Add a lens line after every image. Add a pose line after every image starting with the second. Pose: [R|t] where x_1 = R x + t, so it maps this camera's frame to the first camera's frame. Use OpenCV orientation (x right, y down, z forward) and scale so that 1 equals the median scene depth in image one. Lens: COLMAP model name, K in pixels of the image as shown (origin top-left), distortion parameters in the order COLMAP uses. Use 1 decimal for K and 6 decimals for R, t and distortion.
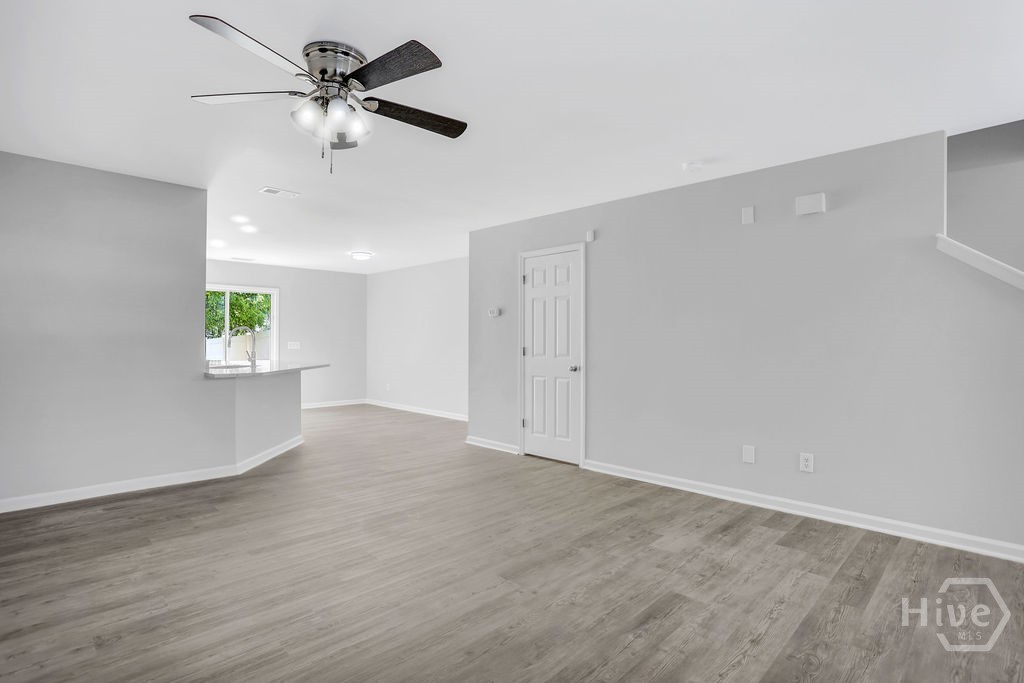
lens RADIAL K [[511.0, 0, 508.7], [0, 511.0, 332.4], [0, 0, 1]] dist [-0.064230, 0.021671]
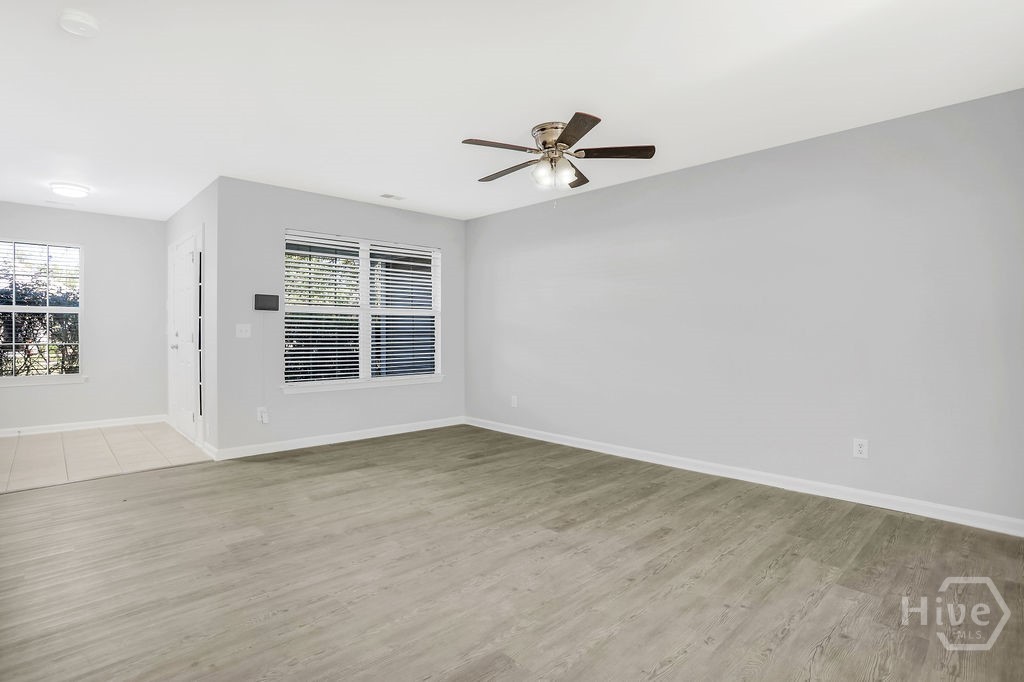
lens RADIAL K [[511.0, 0, 516.4], [0, 511.0, 333.8], [0, 0, 1]] dist [-0.064230, 0.021671]
pose [[-0.999844, -0.007526, 0.015965, -0.214147], [-0.007781, 0.999842, -0.015980, 0.060458], [-0.015843, -0.016102, -0.999745, 2.016169]]
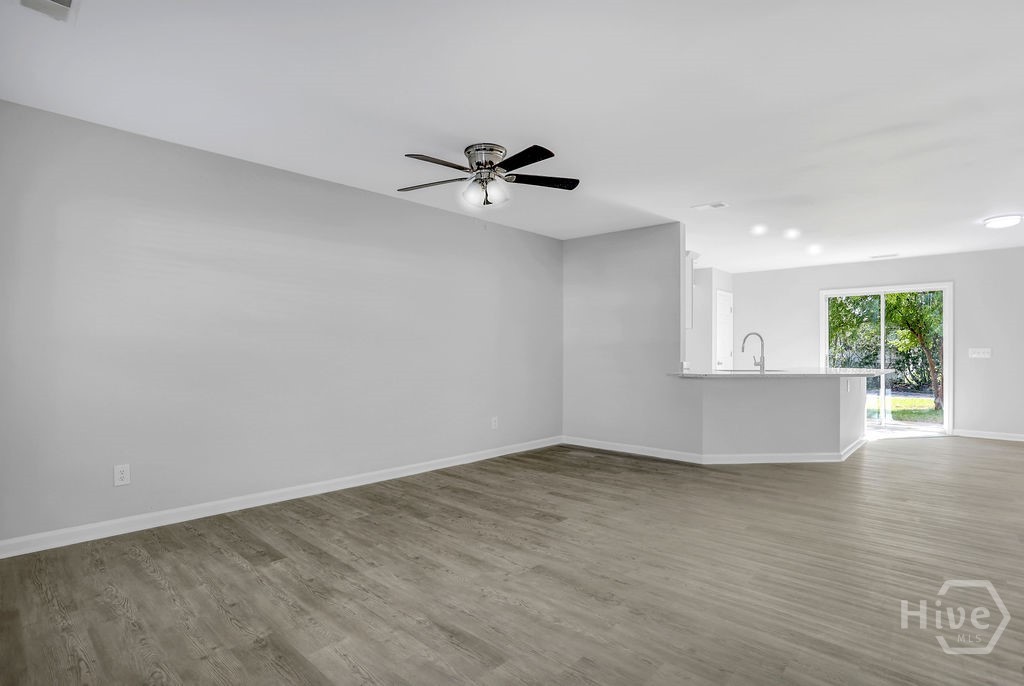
lens RADIAL K [[511.0, 0, 501.3], [0, 511.0, 351.1], [0, 0, 1]] dist [-0.064230, 0.021671]
pose [[0.019969, -0.002285, -0.999798, 0.929763], [0.016606, 0.999860, -0.001954, 0.036643], [0.999663, -0.016564, 0.020004, 0.824306]]
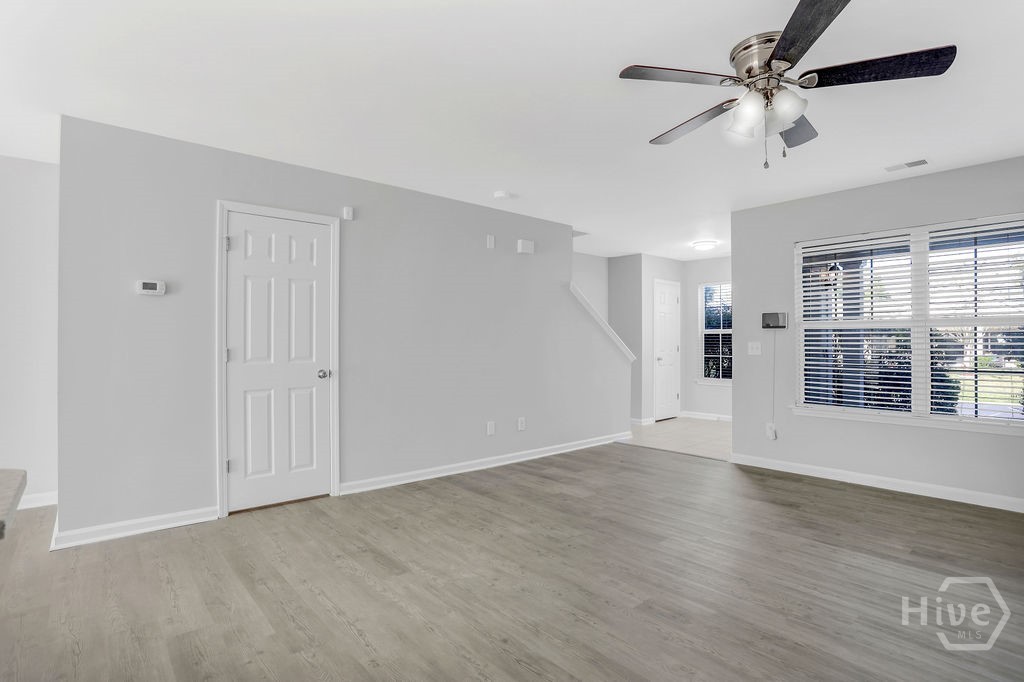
lens RADIAL K [[511.0, 0, 504.1], [0, 511.0, 338.8], [0, 0, 1]] dist [-0.064230, 0.021671]
pose [[0.078177, 0.002870, 0.996935, -1.089867], [-0.020498, 0.999789, -0.001270, 0.019302], [-0.996729, -0.020335, 0.078219, 1.154017]]
